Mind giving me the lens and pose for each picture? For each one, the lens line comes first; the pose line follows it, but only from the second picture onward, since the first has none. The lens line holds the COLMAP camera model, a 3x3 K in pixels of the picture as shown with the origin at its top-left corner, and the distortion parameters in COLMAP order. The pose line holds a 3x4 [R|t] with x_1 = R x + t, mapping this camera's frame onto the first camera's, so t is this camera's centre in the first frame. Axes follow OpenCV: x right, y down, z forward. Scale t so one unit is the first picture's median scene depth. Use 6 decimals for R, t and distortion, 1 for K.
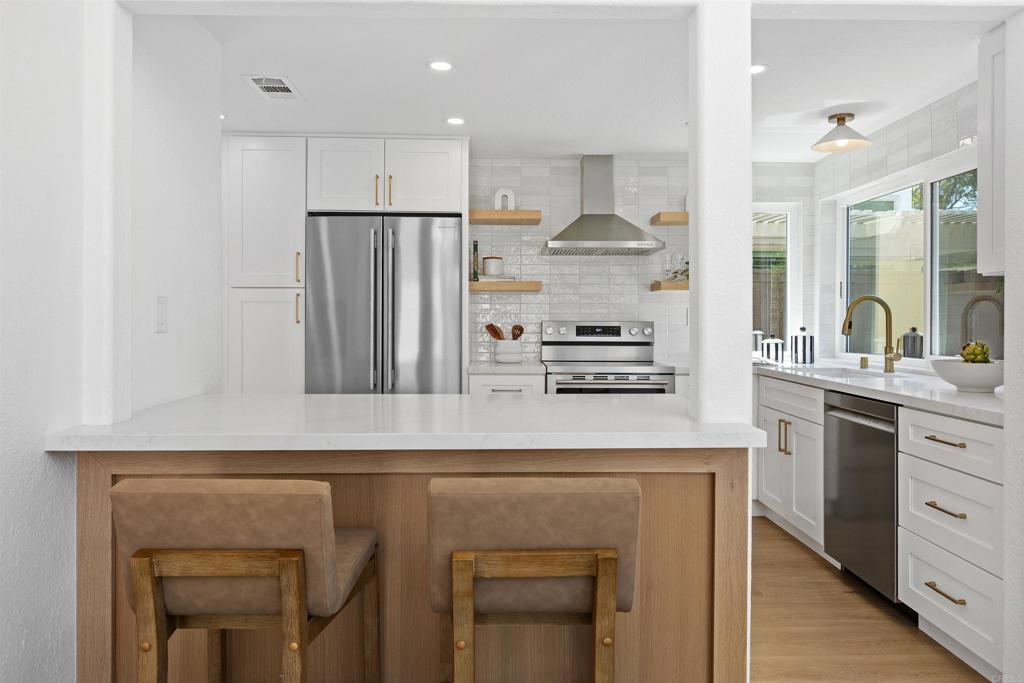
lens RADIAL K [[691.9, 0, 508.9], [0, 691.9, 331.2], [0, 0, 1]] dist [0.009949, 0.001019]
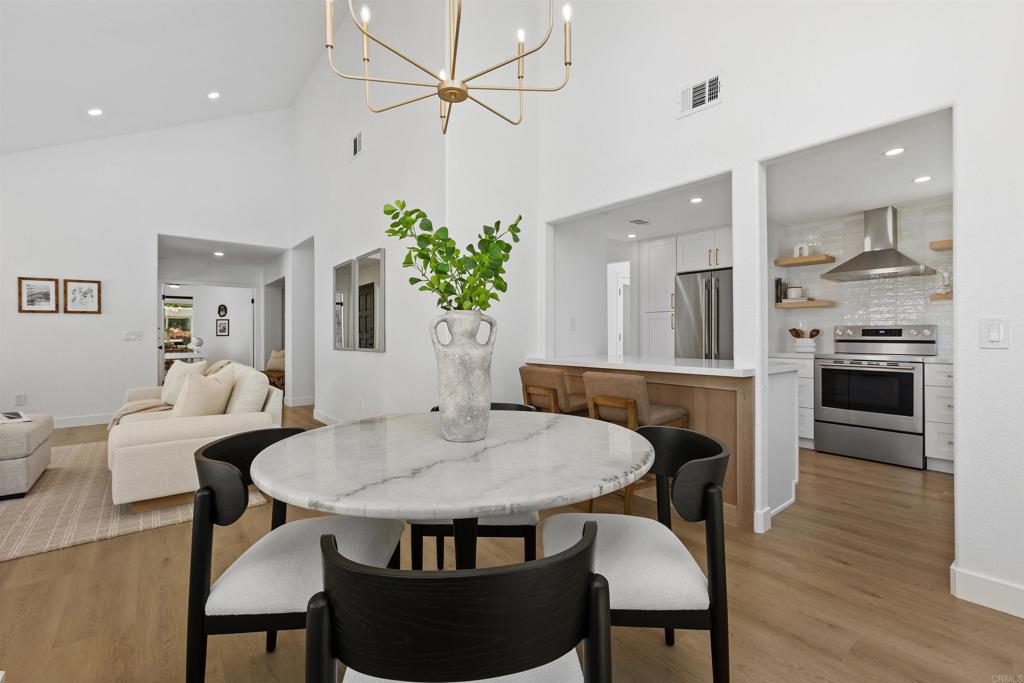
lens RADIAL K [[454.9, 0, 503.9], [0, 454.9, 330.7], [0, 0, 1]] dist [-0.002190, 0.000061]
pose [[0.613630, -0.010361, -0.789525, 0.389636], [-0.008732, 0.999764, -0.019906, 0.021153], [0.789545, 0.019109, 0.613395, -0.173460]]
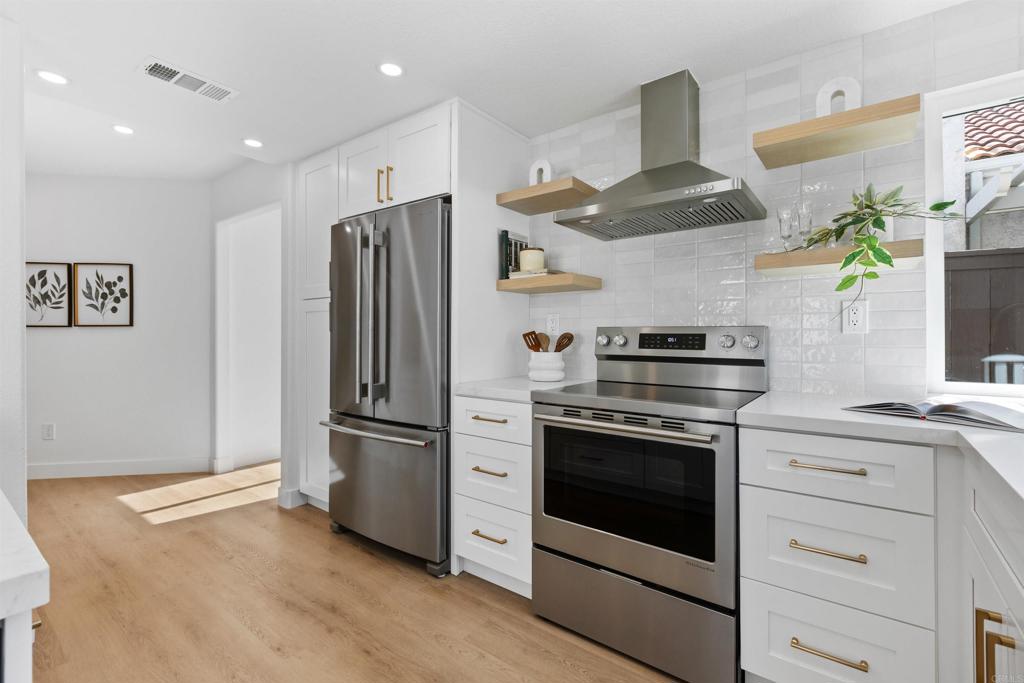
lens RADIAL K [[454.9, 0, 519.8], [0, 454.9, 328.8], [0, 0, 1]] dist [-0.002190, 0.000061]
pose [[0.790361, -0.010638, -0.612550, 0.283927], [-0.004535, 0.999720, -0.023213, -0.001479], [0.612625, 0.021125, 0.790091, 0.569564]]
